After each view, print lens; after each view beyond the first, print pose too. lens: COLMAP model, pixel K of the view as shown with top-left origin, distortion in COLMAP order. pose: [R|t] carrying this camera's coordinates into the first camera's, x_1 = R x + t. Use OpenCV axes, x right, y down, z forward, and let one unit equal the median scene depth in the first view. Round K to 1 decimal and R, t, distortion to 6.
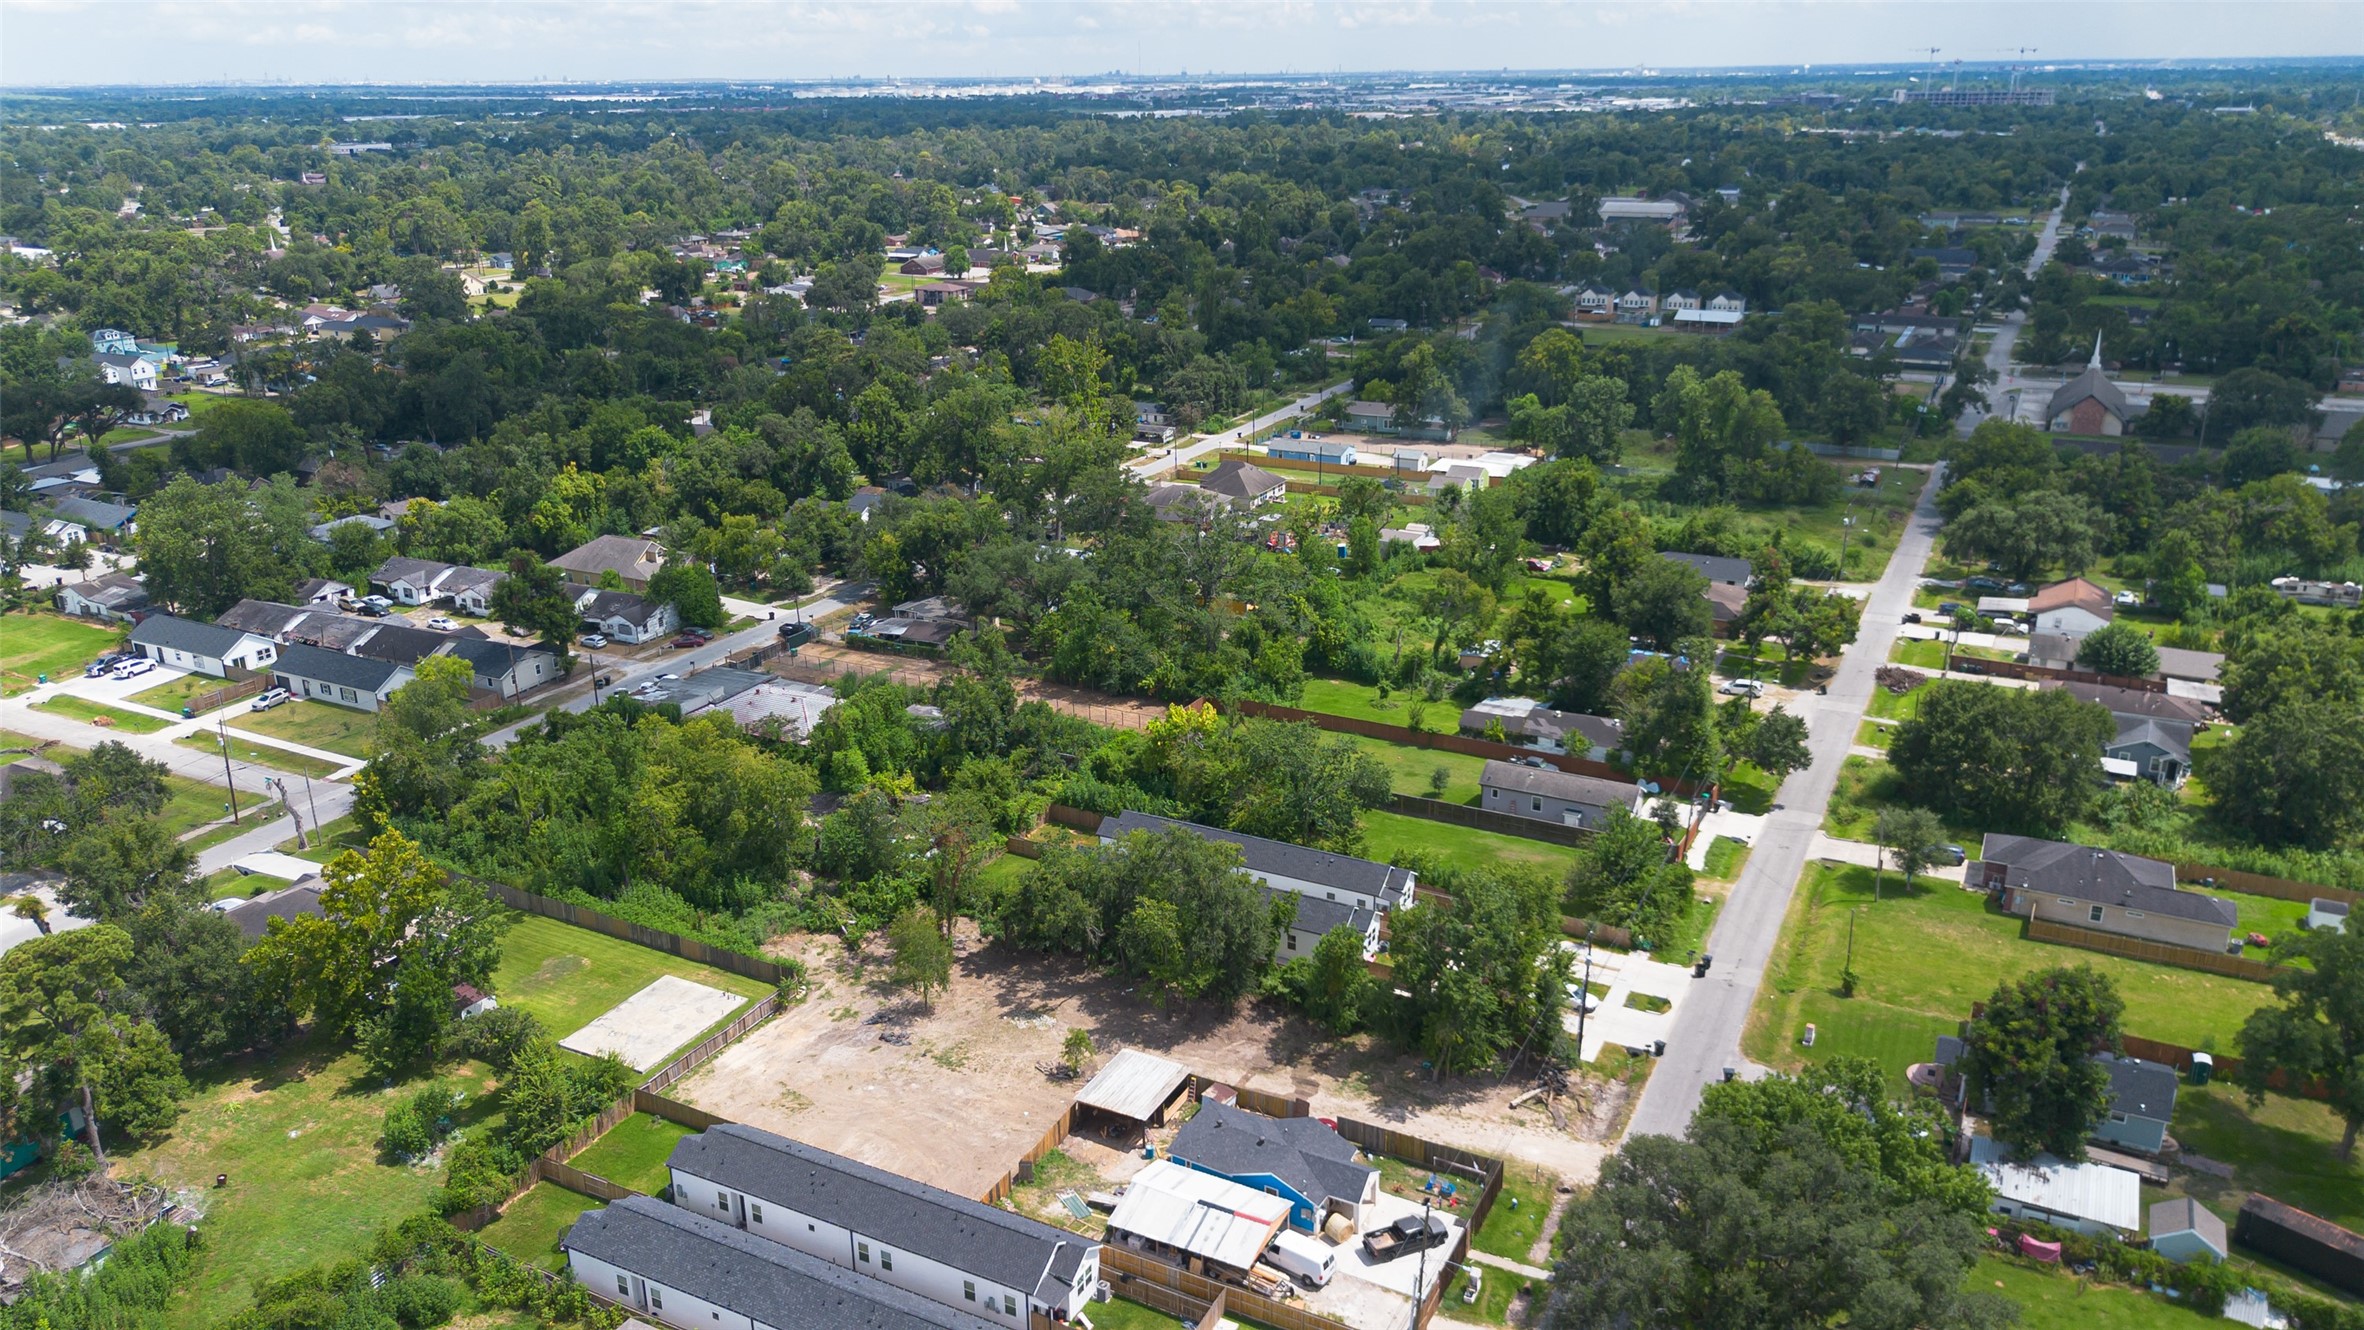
lens RADIAL K [[1682.8, 0, 1182.0], [0, 1682.8, 665.0], [0, 0, 1]] dist [0.074141, -0.079036]
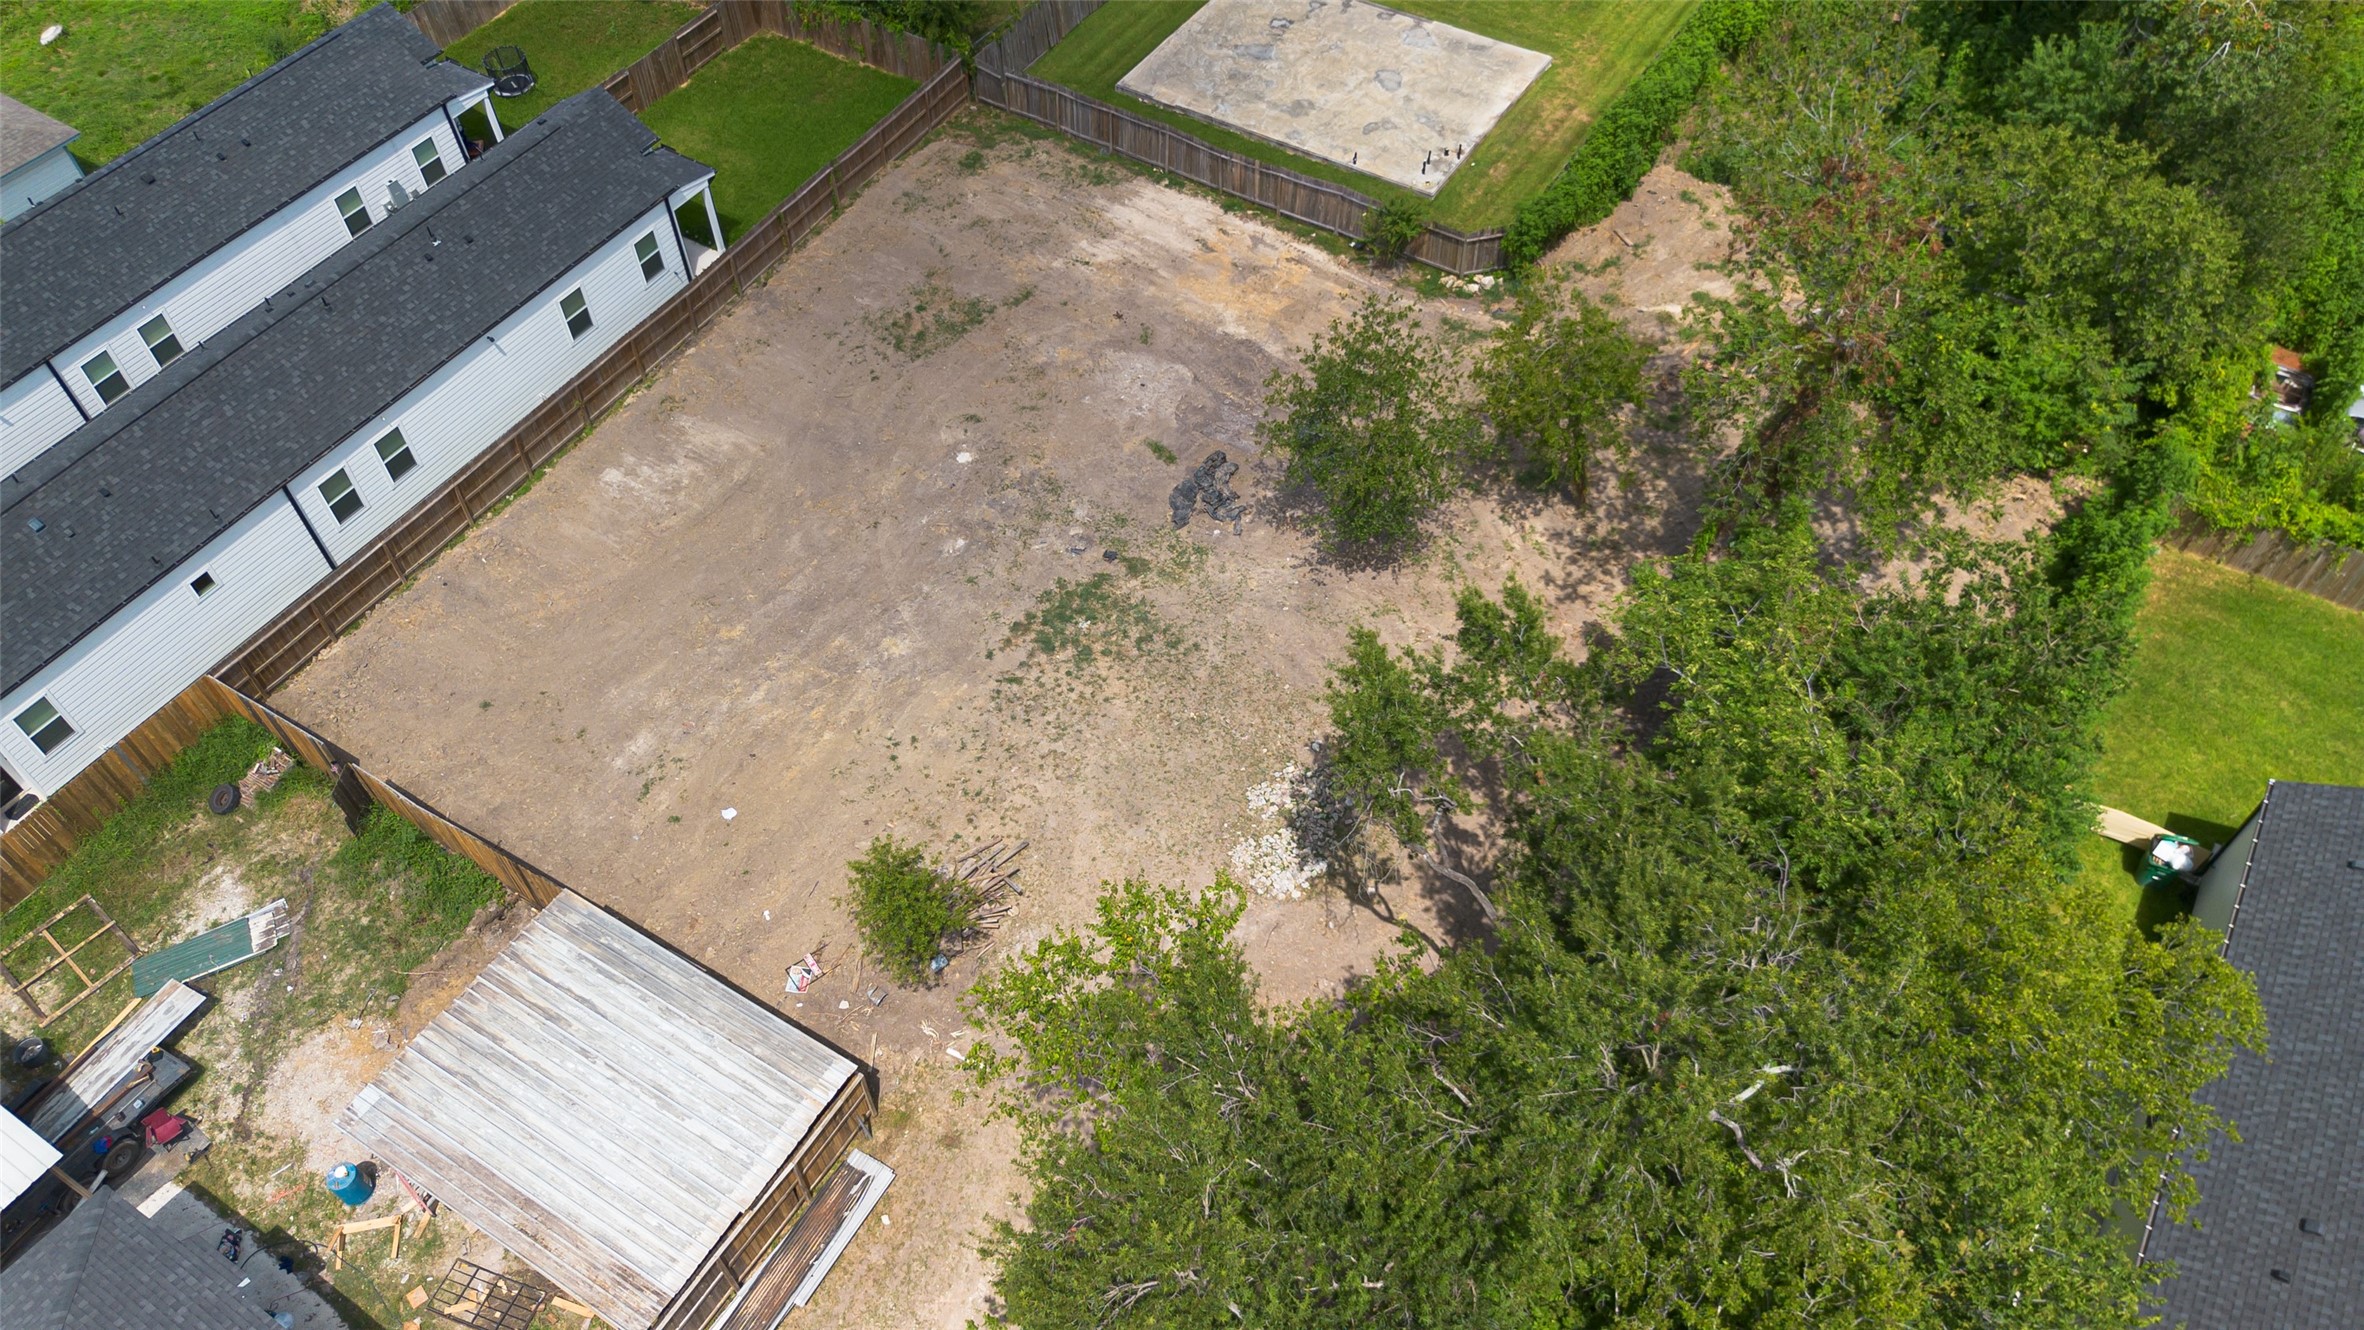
lens RADIAL K [[1682.8, 0, 1182.0], [0, 1682.8, 665.0], [0, 0, 1]] dist [0.074141, -0.079036]
pose [[-0.075457, 0.787472, -0.611714, 0.063336], [-0.320532, 0.561750, 0.762690, -0.015843], [0.944228, 0.253624, 0.210022, 0.878431]]
